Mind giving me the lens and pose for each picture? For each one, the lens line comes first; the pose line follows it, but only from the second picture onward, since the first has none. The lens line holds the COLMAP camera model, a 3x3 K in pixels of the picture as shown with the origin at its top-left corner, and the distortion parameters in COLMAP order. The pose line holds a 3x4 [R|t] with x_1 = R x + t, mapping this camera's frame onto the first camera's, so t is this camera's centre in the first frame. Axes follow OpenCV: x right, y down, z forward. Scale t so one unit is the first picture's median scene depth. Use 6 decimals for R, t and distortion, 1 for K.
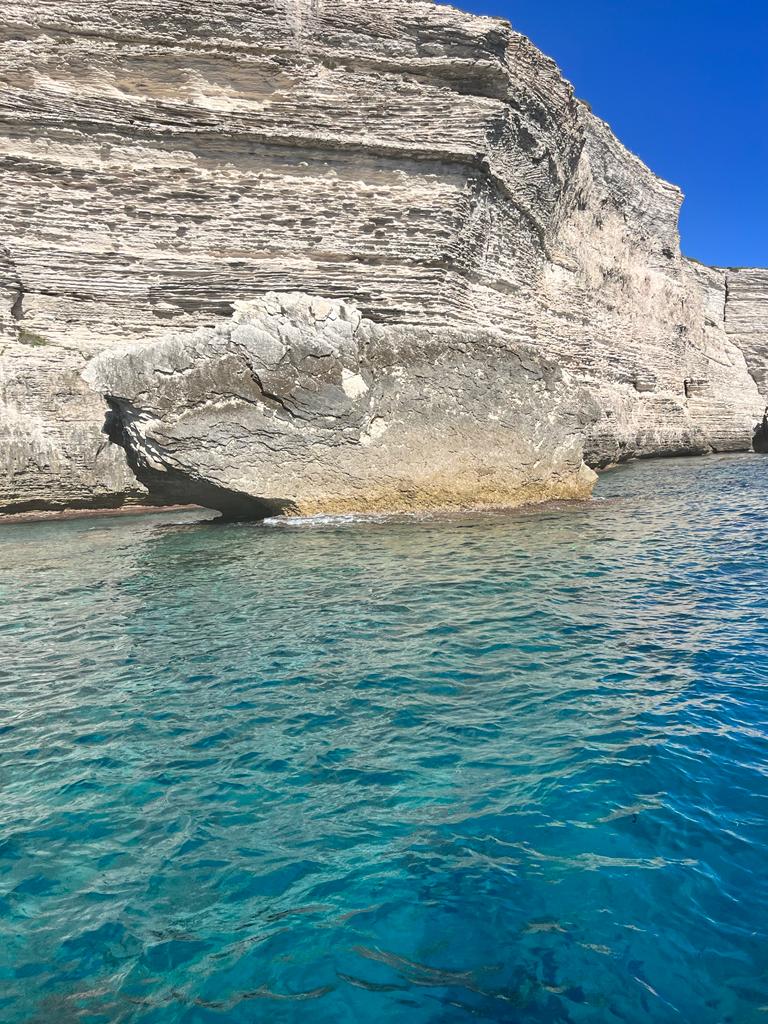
lens RADIAL K [[761.4, 0, 384.3], [0, 761.4, 519.8], [0, 0, 1]] dist [0.051859, -0.060243]
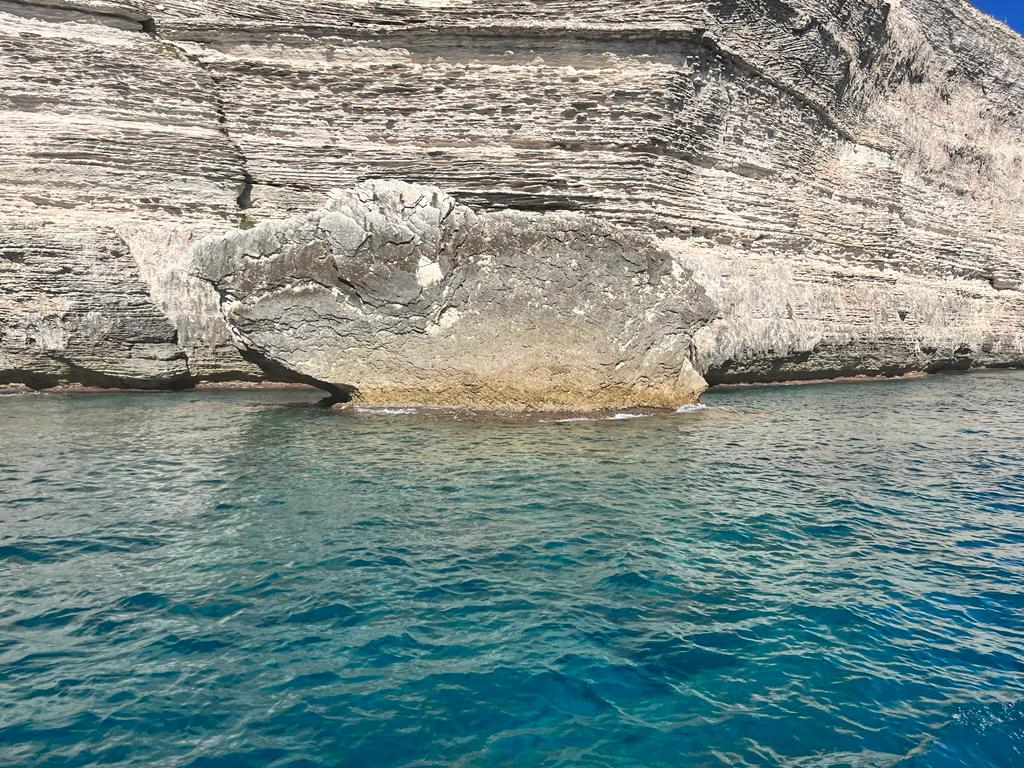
lens RADIAL K [[761.4, 0, 509.8], [0, 761.4, 382.7], [0, 0, 1]] dist [0.051859, -0.060243]
pose [[0.950518, 0.067424, -0.303264, 0.232226], [-0.076859, 0.996856, -0.019267, -0.016698], [0.301011, 0.041622, 0.952712, 0.069301]]
